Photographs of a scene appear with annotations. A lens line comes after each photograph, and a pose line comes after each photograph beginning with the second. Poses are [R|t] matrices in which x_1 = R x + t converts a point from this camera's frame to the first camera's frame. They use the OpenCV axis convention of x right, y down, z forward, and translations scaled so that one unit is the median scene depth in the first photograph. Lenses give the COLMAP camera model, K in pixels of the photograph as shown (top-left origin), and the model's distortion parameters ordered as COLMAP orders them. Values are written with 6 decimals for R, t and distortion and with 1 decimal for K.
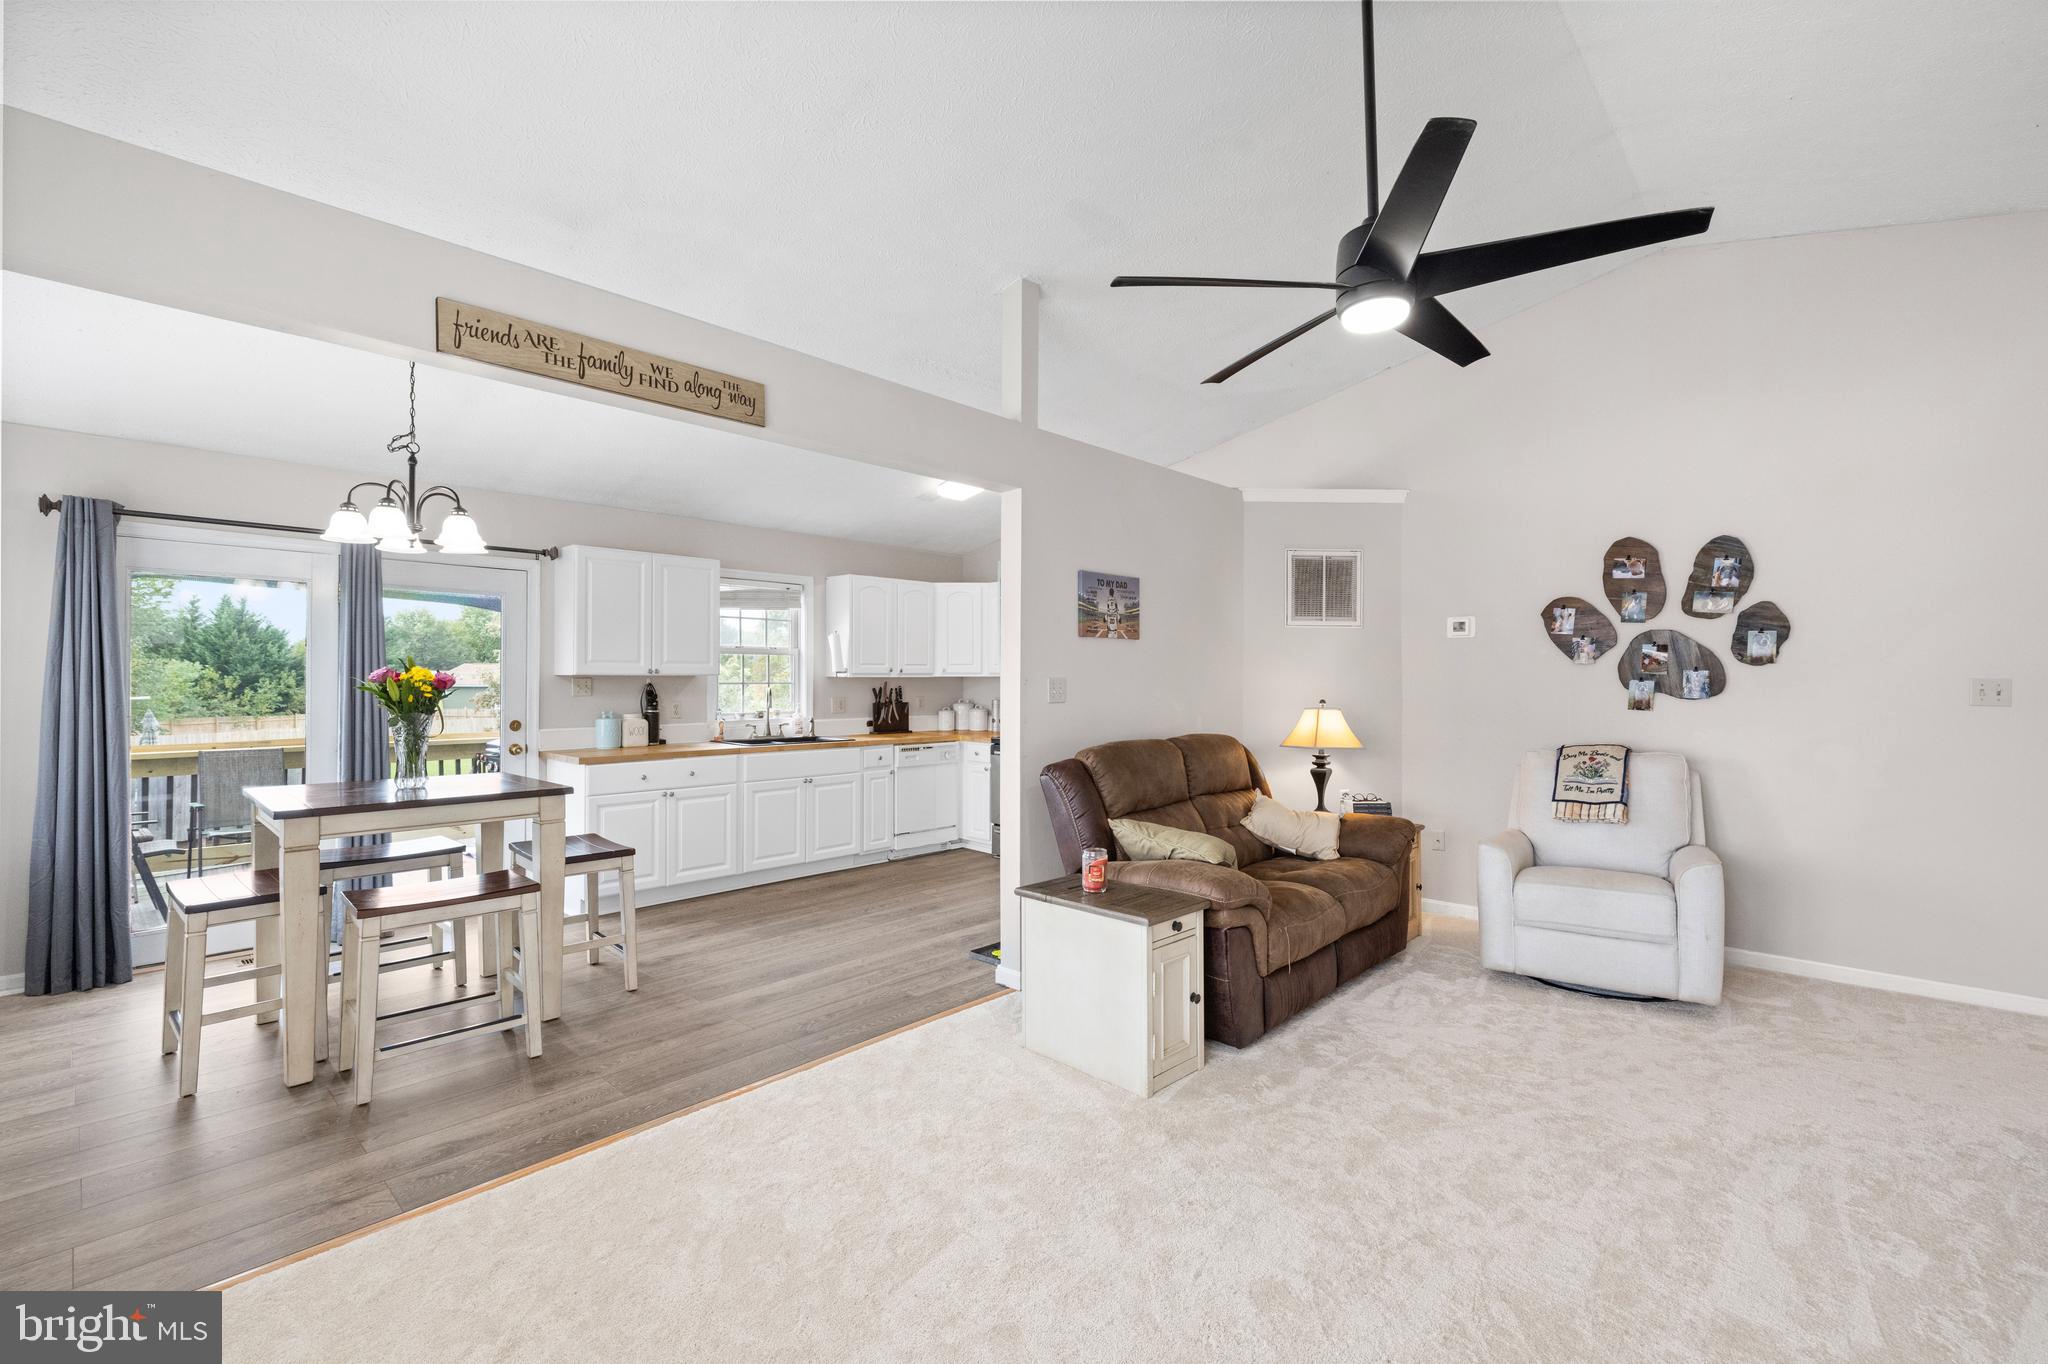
lens RADIAL K [[888.1, 0, 1032.6], [0, 888.1, 679.1], [0, 0, 1]] dist [0.004221, -0.000245]
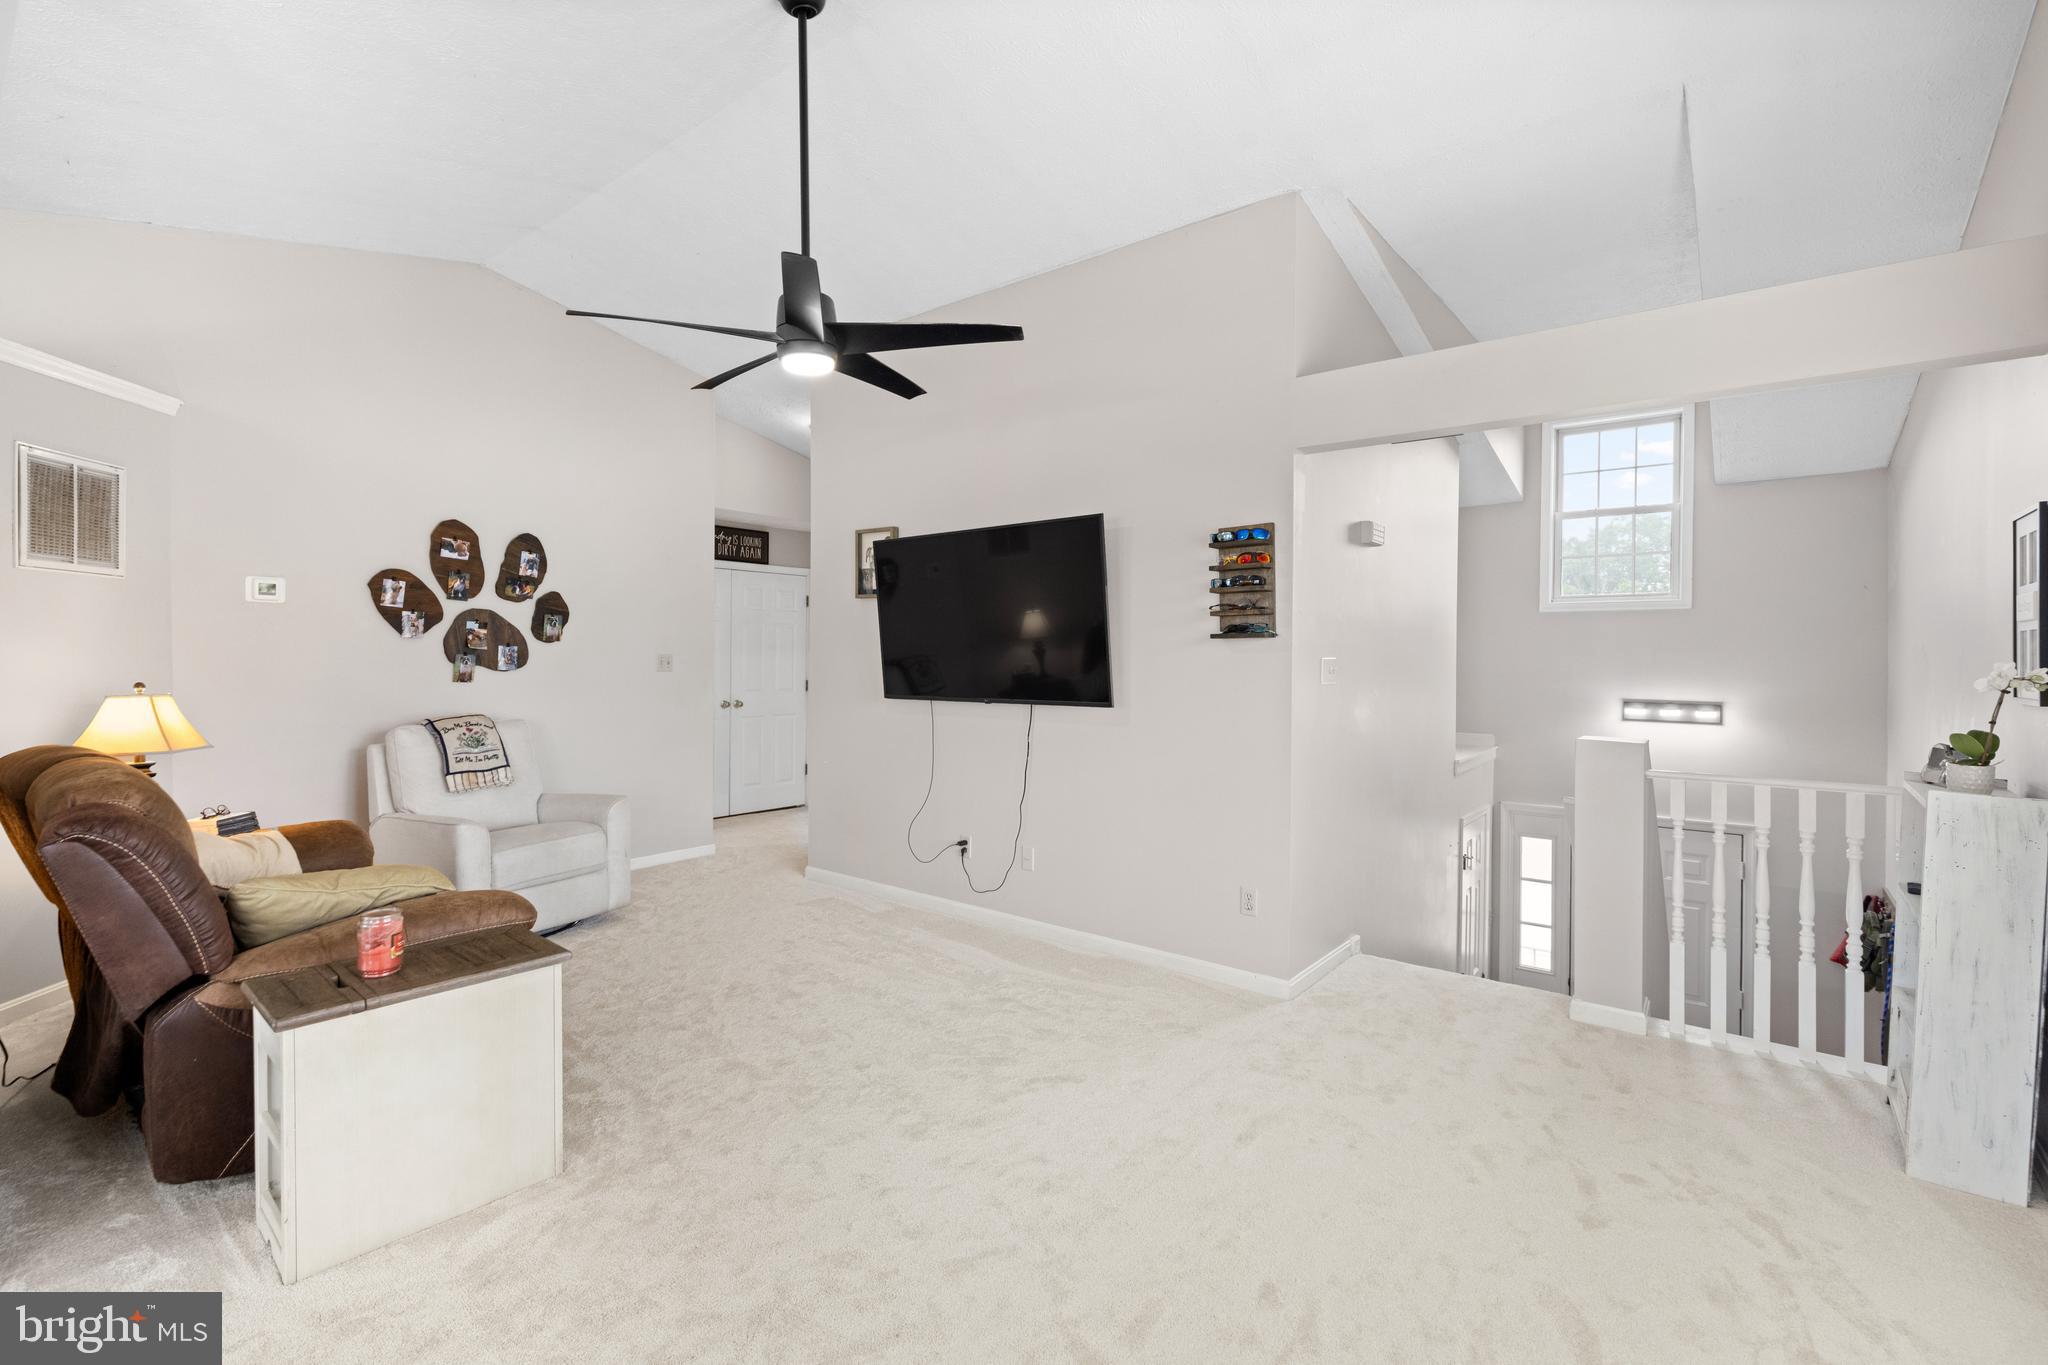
lens RADIAL K [[936.5, 0, 993.9], [0, 936.5, 655.1], [0, 0, 1]] dist [-0.003010, -0.000128]
pose [[-0.067346, -0.002675, 0.997726, -0.490818], [-0.007871, 0.999967, 0.002150, -0.005430], [-0.997699, -0.007709, -0.067365, 0.435186]]
